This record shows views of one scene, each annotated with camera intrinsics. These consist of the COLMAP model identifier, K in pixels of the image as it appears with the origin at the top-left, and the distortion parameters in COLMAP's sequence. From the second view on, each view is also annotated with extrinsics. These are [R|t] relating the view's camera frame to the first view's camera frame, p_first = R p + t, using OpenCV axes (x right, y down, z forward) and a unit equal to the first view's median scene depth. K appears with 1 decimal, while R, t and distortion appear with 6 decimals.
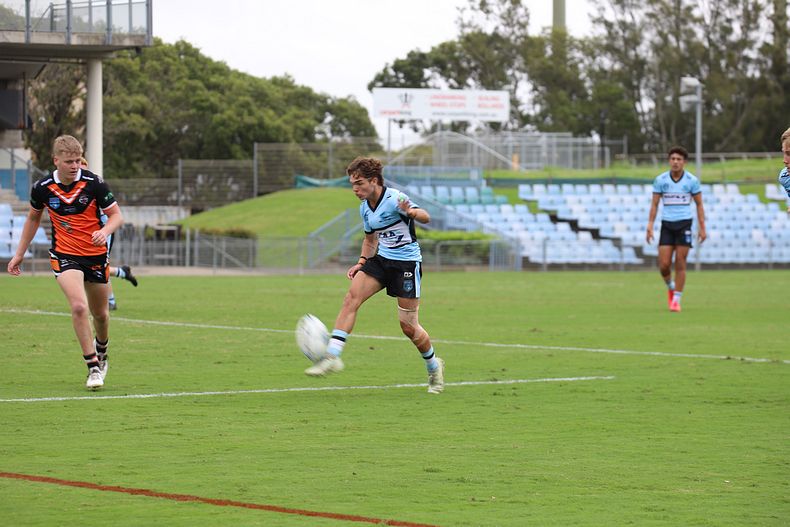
lens RADIAL K [[3836.8, 0, 393.9], [0, 3836.8, 262.7], [0, 0, 1]] dist [0.815893, 0.000000]
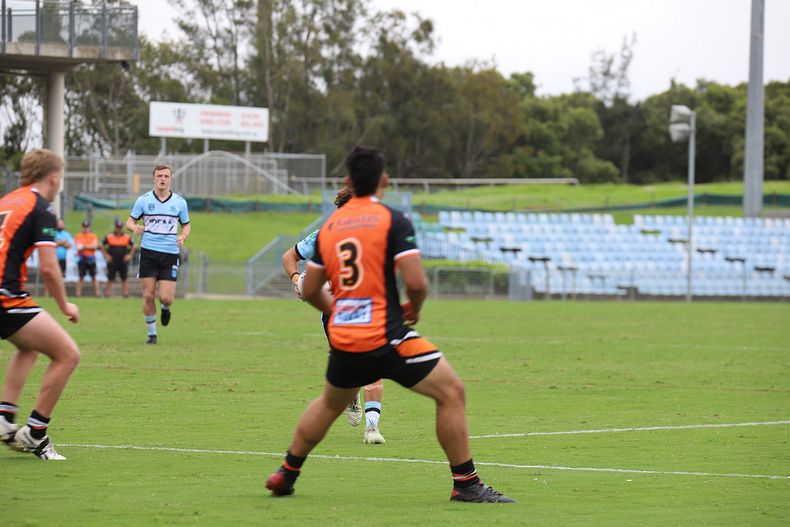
lens RADIAL K [[4945.8, 0, 396.7], [0, 4945.8, 258.8], [0, 0, 1]] dist [2.503387, 0.000000]
pose [[0.954071, 0.011003, 0.299379, -0.355725], [-0.008365, 0.999914, -0.010093, 0.004132], [-0.299464, 0.007125, 0.954081, -0.181566]]
